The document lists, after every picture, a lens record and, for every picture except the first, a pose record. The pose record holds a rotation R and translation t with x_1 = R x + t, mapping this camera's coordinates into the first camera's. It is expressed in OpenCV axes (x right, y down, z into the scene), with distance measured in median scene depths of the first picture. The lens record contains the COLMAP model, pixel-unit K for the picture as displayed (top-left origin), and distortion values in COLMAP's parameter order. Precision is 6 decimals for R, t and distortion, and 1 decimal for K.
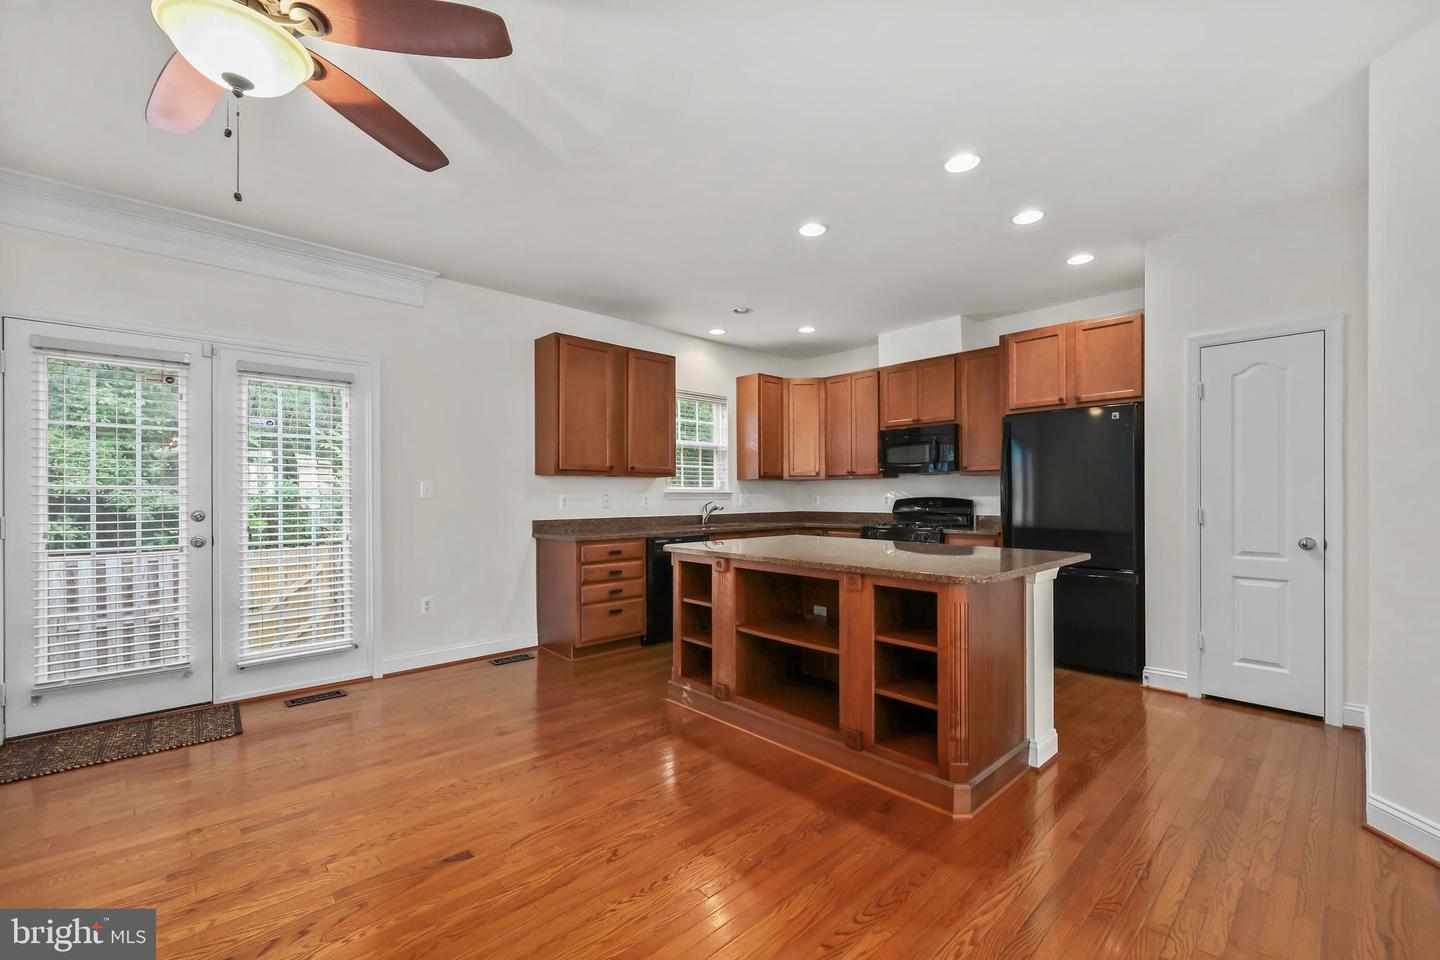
lens RADIAL K [[597.4, 0, 722.9], [0, 597.4, 482.0], [0, 0, 1]] dist [-0.000069, 0.000057]
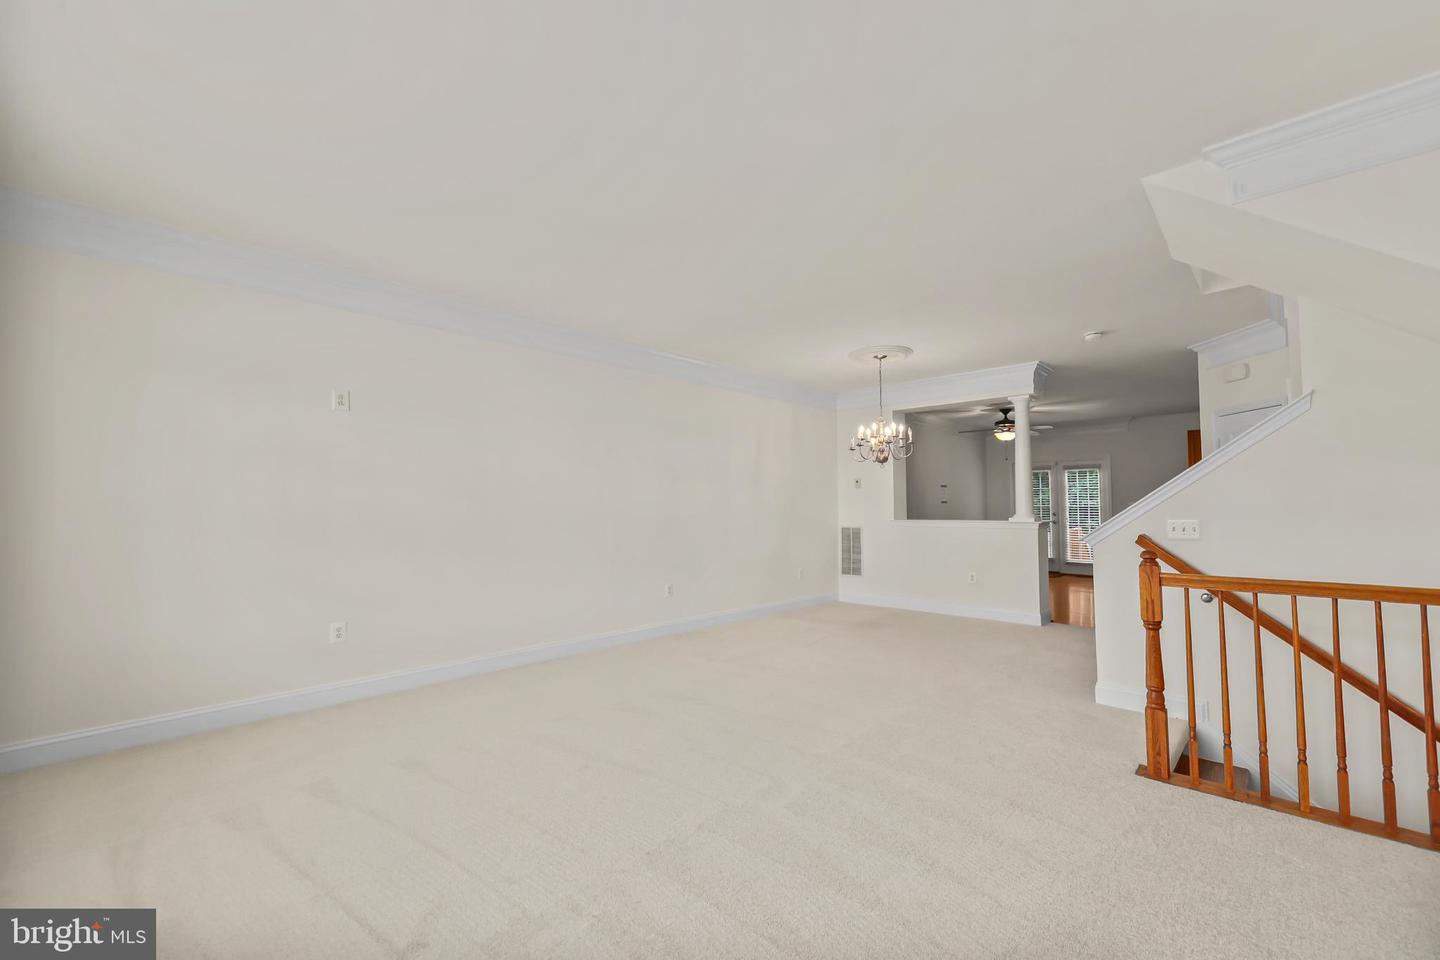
lens RADIAL K [[597.4, 0, 722.9], [0, 597.4, 482.0], [0, 0, 1]] dist [-0.000069, 0.000057]
pose [[0.064634, -0.042254, -0.997014, 1.713427], [0.022995, 0.998901, -0.040843, -0.020153], [0.997644, -0.020286, 0.065534, -0.777843]]
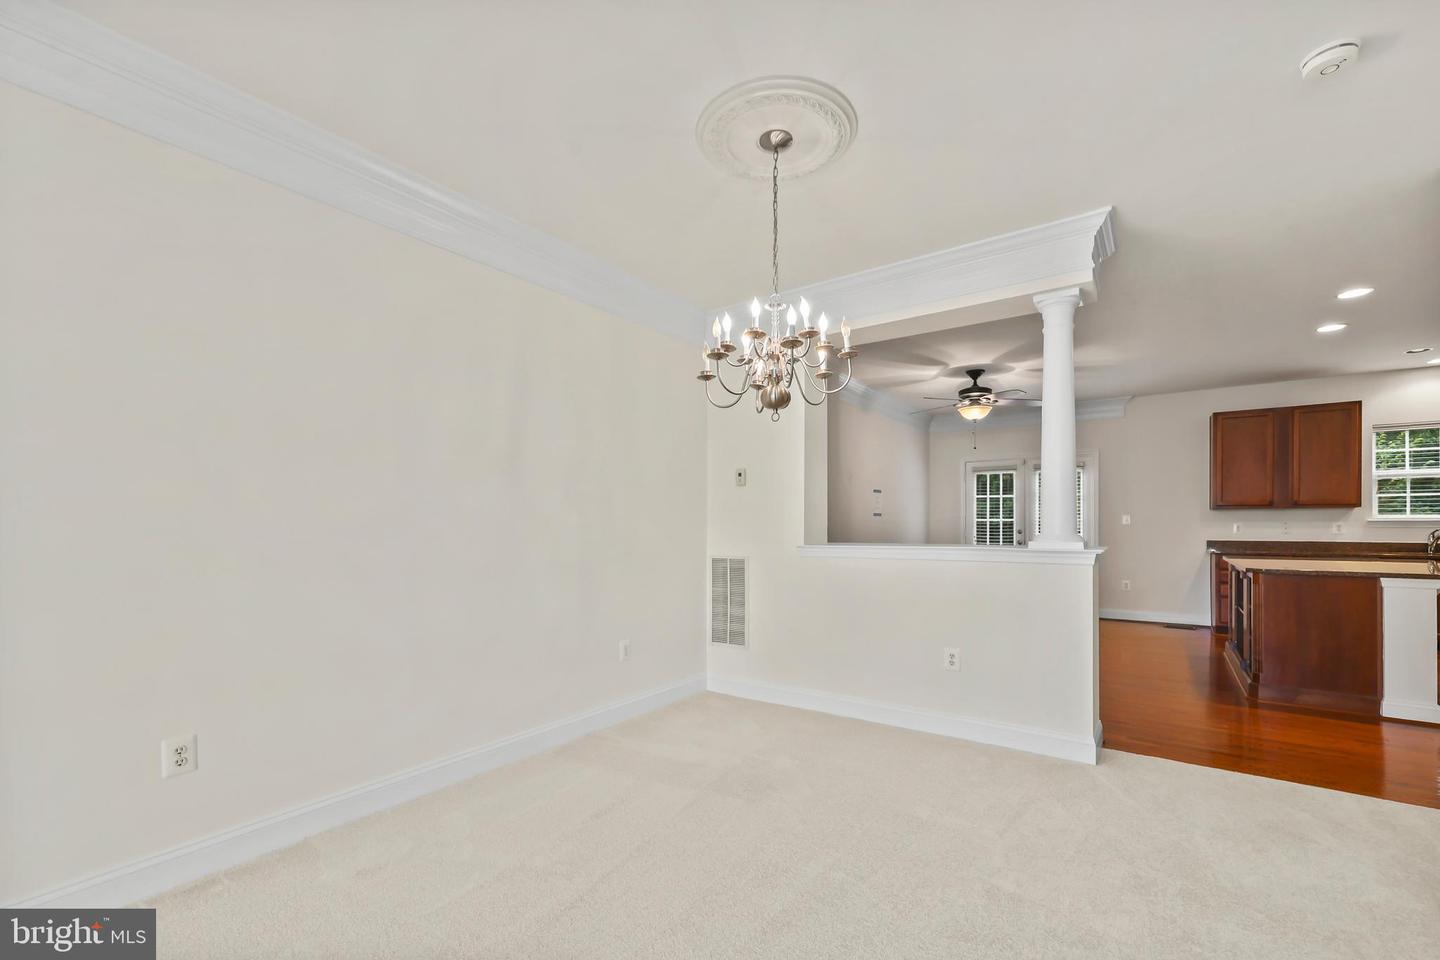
lens RADIAL K [[606.3, 0, 720.3], [0, 606.3, 527.3], [0, 0, 1]] dist [-0.000693, 0.000155]
pose [[0.201412, 0.008007, -0.979474, 0.940959], [0.021353, 0.999693, 0.012563, -0.012457], [0.979274, -0.023445, 0.201179, -0.499360]]
